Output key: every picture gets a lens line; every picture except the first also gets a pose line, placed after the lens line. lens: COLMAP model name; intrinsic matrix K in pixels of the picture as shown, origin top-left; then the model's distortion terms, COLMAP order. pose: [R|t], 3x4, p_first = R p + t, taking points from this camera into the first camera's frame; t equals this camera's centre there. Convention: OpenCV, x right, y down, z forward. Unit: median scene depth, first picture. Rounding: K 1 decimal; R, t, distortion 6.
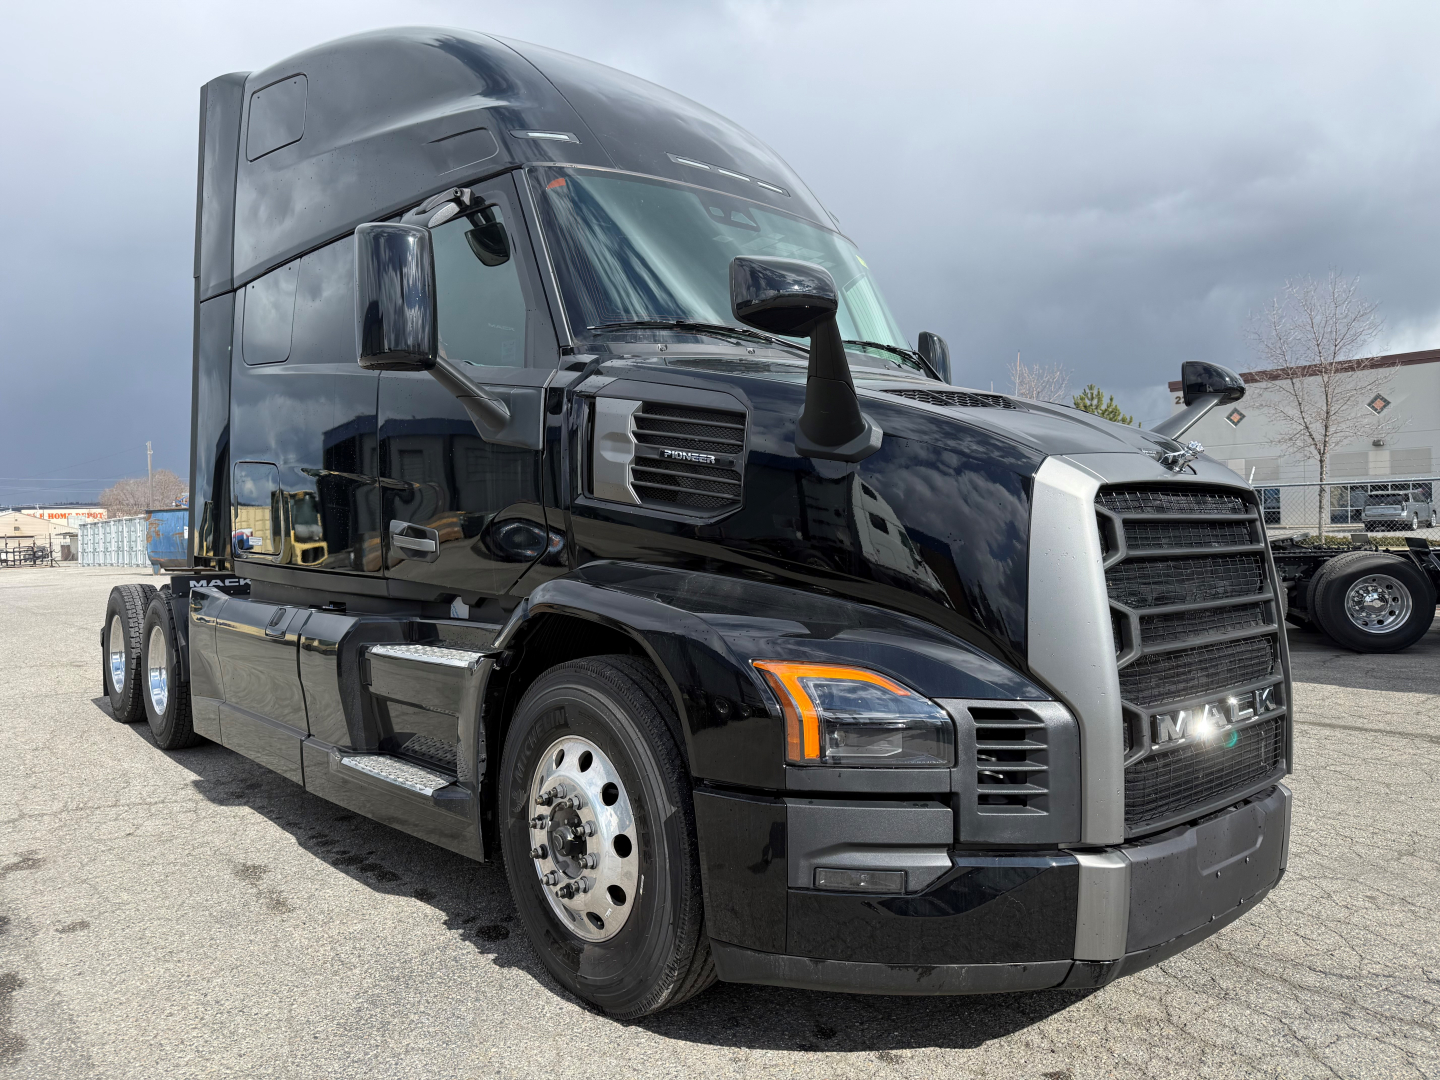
lens RADIAL K [[1029.0, 0, 720.0], [0, 1029.0, 540.0], [0, 0, 1]] dist [0.064946, -0.079011]
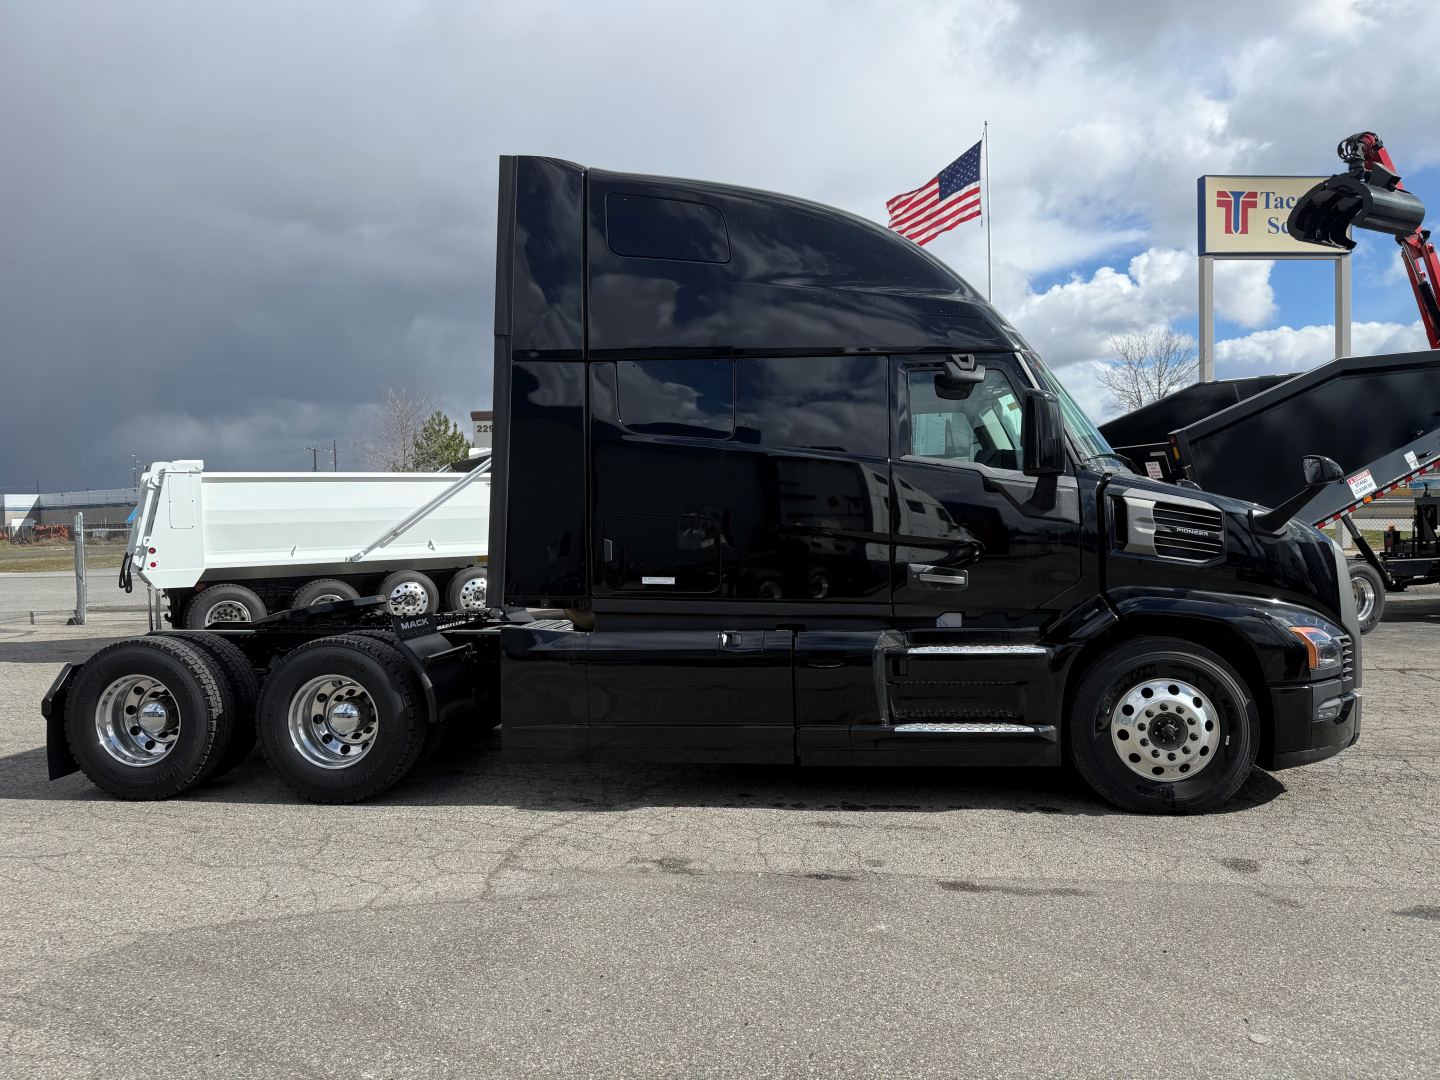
lens RADIAL K [[1029.0, 0, 720.0], [0, 1029.0, 540.0], [0, 0, 1]] dist [0.064946, -0.079011]
pose [[0.731476, -0.006113, 0.681840, -1.728419], [0.013632, 0.999891, -0.005659, -0.055638], [-0.681731, 0.013434, 0.731479, 0.122782]]
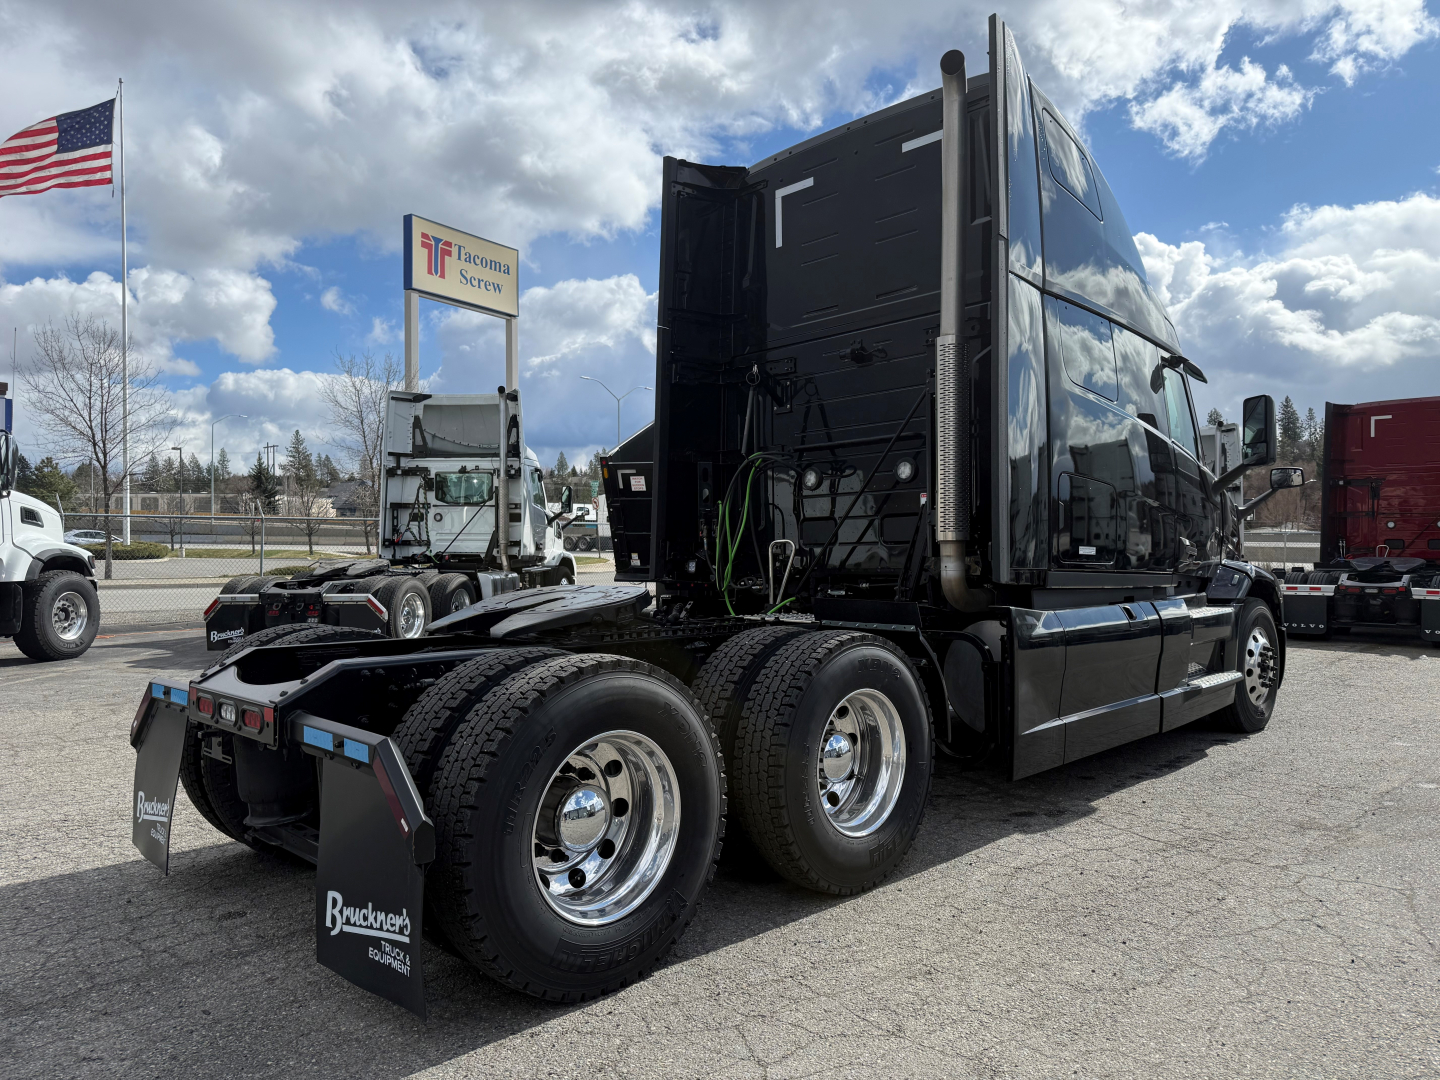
lens RADIAL K [[1029.9, 0, 720.0], [0, 1029.9, 540.0], [0, 0, 1]] dist [-0.001990, 0.000084]
pose [[-0.112018, 0.025887, 0.993369, -2.113060], [0.008715, 0.999648, -0.025067, 0.018127], [-0.993668, 0.005849, -0.112204, 2.151387]]
